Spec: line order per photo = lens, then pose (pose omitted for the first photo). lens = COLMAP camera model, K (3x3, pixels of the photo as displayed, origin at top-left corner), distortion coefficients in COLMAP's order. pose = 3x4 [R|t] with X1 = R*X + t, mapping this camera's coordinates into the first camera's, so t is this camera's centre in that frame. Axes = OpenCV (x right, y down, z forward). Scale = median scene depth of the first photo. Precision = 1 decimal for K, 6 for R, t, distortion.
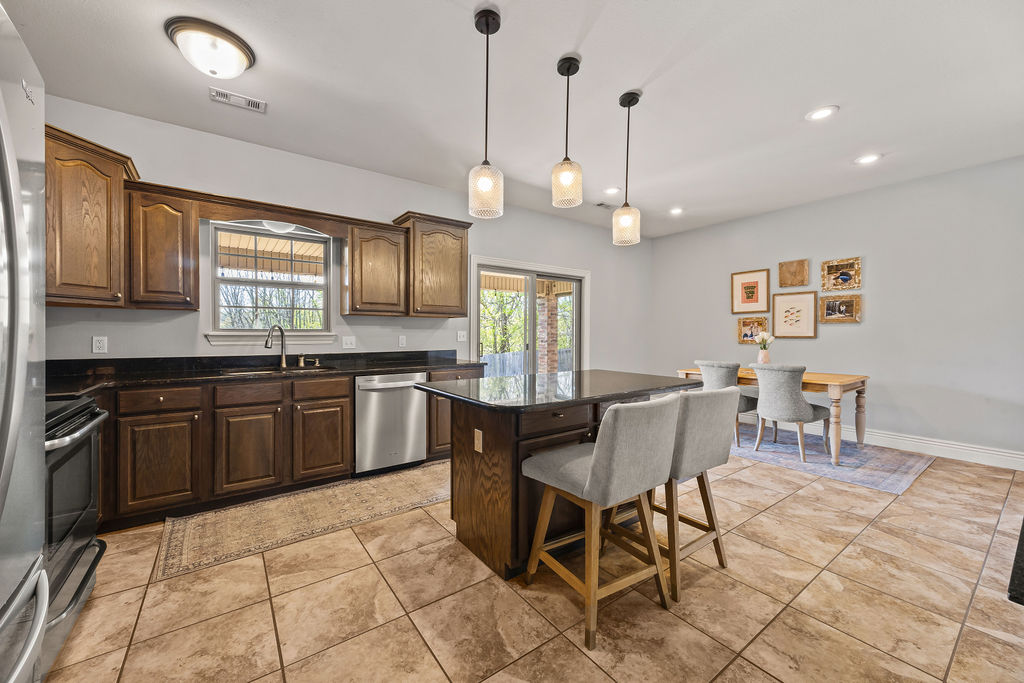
lens RADIAL K [[398.3, 0, 507.5], [0, 398.3, 337.0], [0, 0, 1]] dist [0.002049, 0.000168]
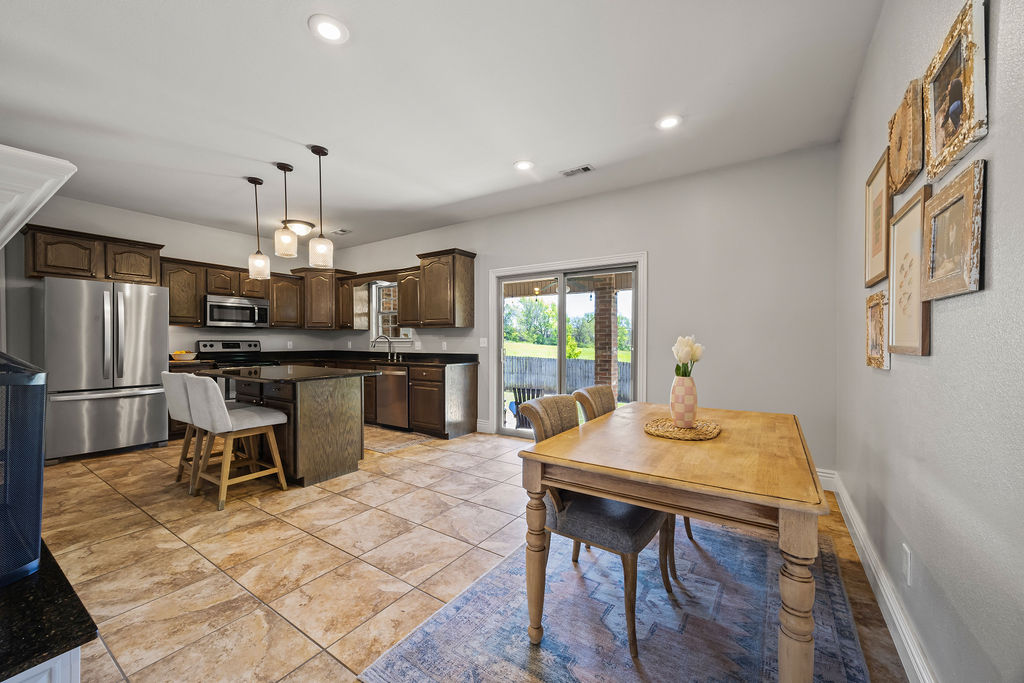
lens RADIAL K [[398.3, 0, 507.5], [0, 398.3, 337.0], [0, 0, 1]] dist [0.002049, 0.000168]
pose [[0.342469, -0.007377, -0.939500, 1.704307], [-0.007682, 0.999914, -0.010651, -0.009552], [0.939498, 0.010865, 0.342383, 1.138481]]
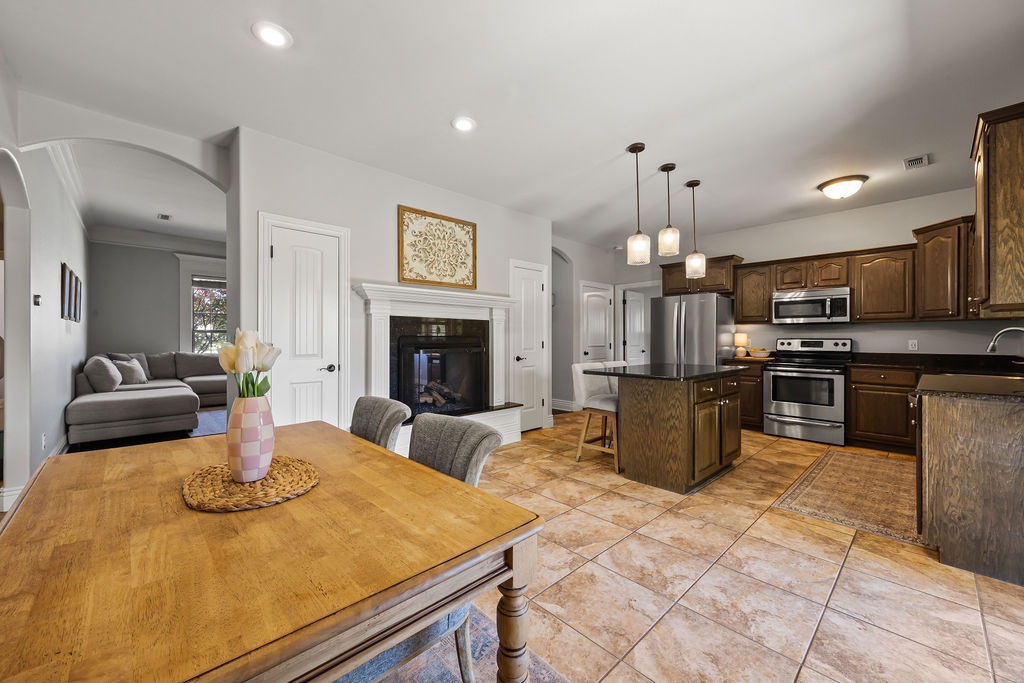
lens RADIAL K [[398.3, 0, 507.5], [0, 398.3, 337.0], [0, 0, 1]] dist [0.002049, 0.000168]
pose [[-0.992039, -0.001796, -0.125915, 0.866109], [-0.002419, 0.999986, 0.004789, -0.014721], [0.125904, 0.005055, -0.992030, 2.205913]]
